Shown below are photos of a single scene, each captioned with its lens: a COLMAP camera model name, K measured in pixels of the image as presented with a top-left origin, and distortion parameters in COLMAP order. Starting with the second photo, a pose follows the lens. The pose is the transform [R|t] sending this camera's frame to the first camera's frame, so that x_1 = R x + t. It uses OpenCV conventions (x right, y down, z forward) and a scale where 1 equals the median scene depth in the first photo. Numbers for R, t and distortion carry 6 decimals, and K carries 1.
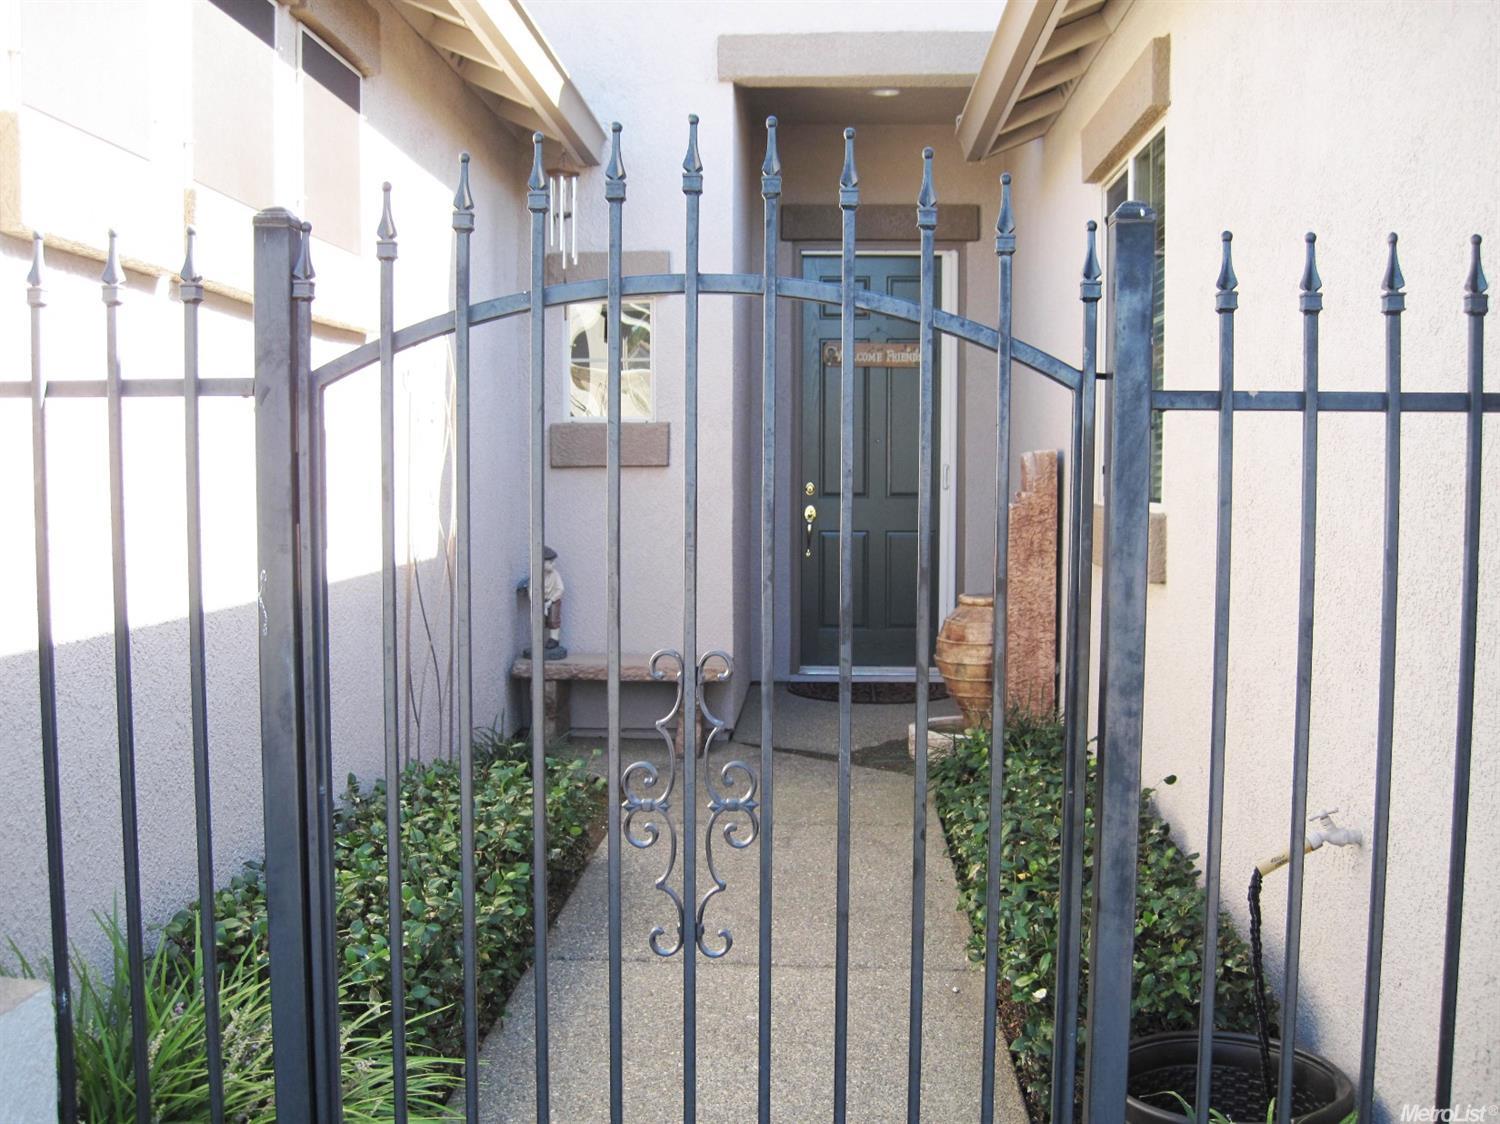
lens RADIAL K [[1552.9, 0, 750.0], [0, 1552.9, 562.0], [0, 0, 1]] dist [-0.102040, -0.027266]
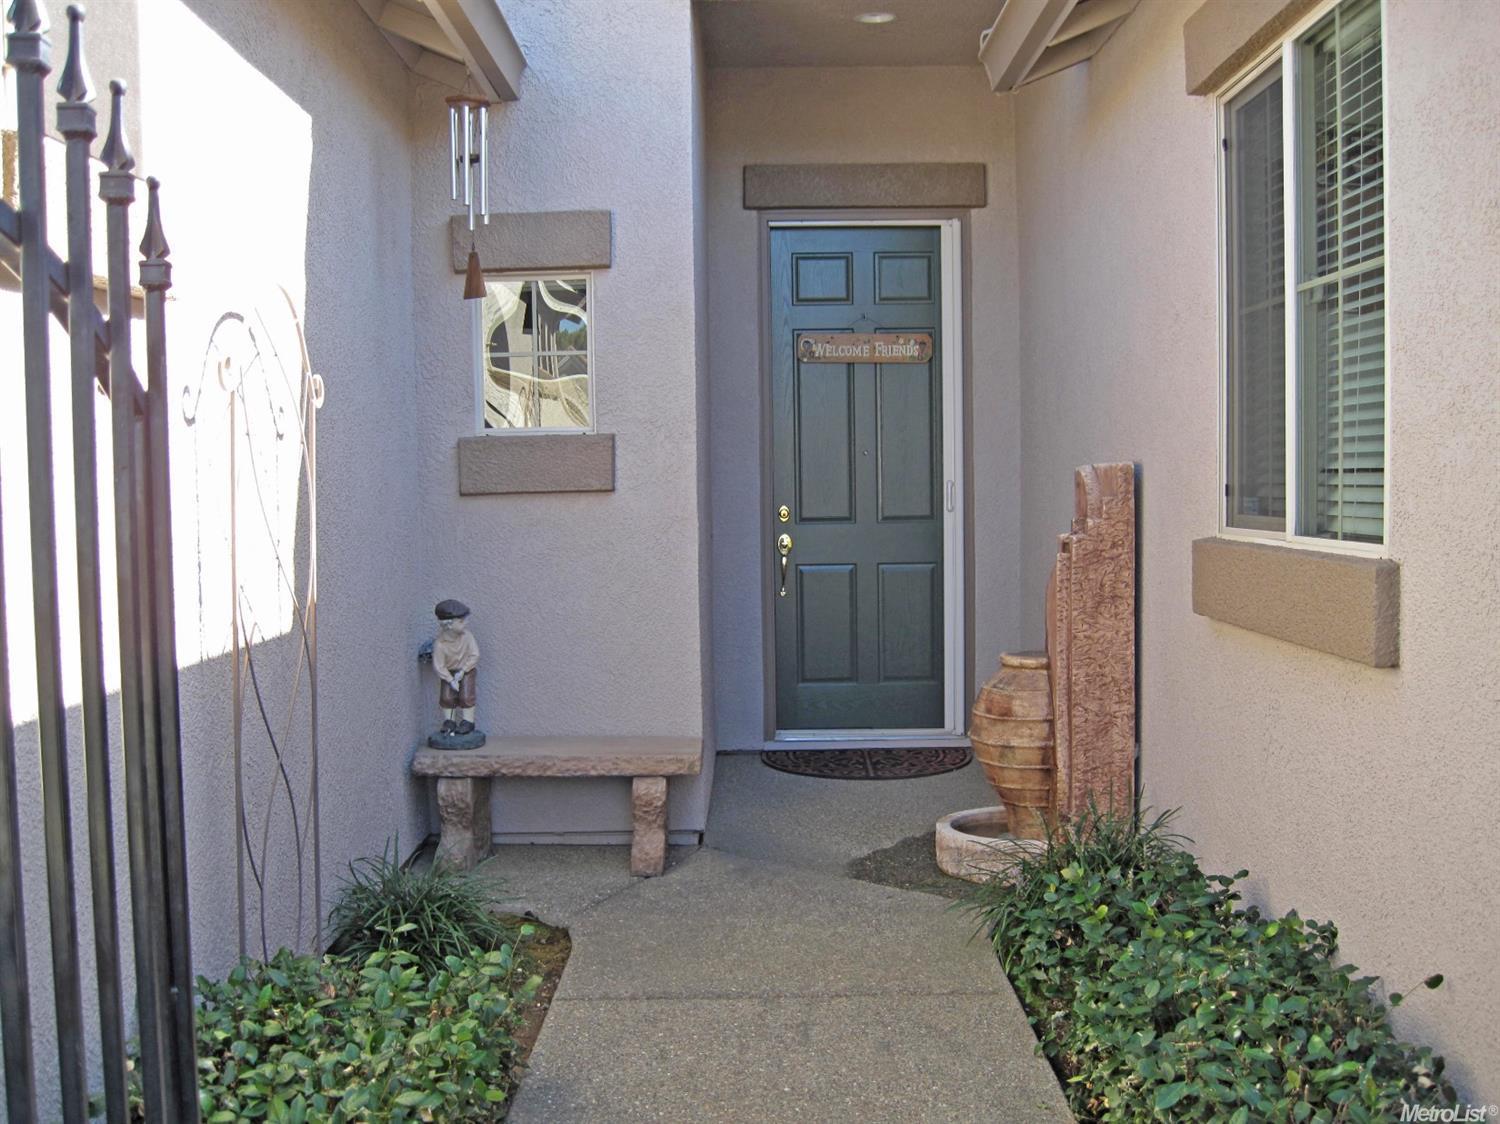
lens RADIAL K [[1552.9, 0, 750.0], [0, 1552.9, 562.0], [0, 0, 1]] dist [-0.102040, -0.027266]
pose [[0.998793, -0.018704, 0.045426, -0.021686], [0.019069, 0.999789, -0.007610, -0.020339], [-0.045275, 0.008467, 0.998939, 0.240905]]
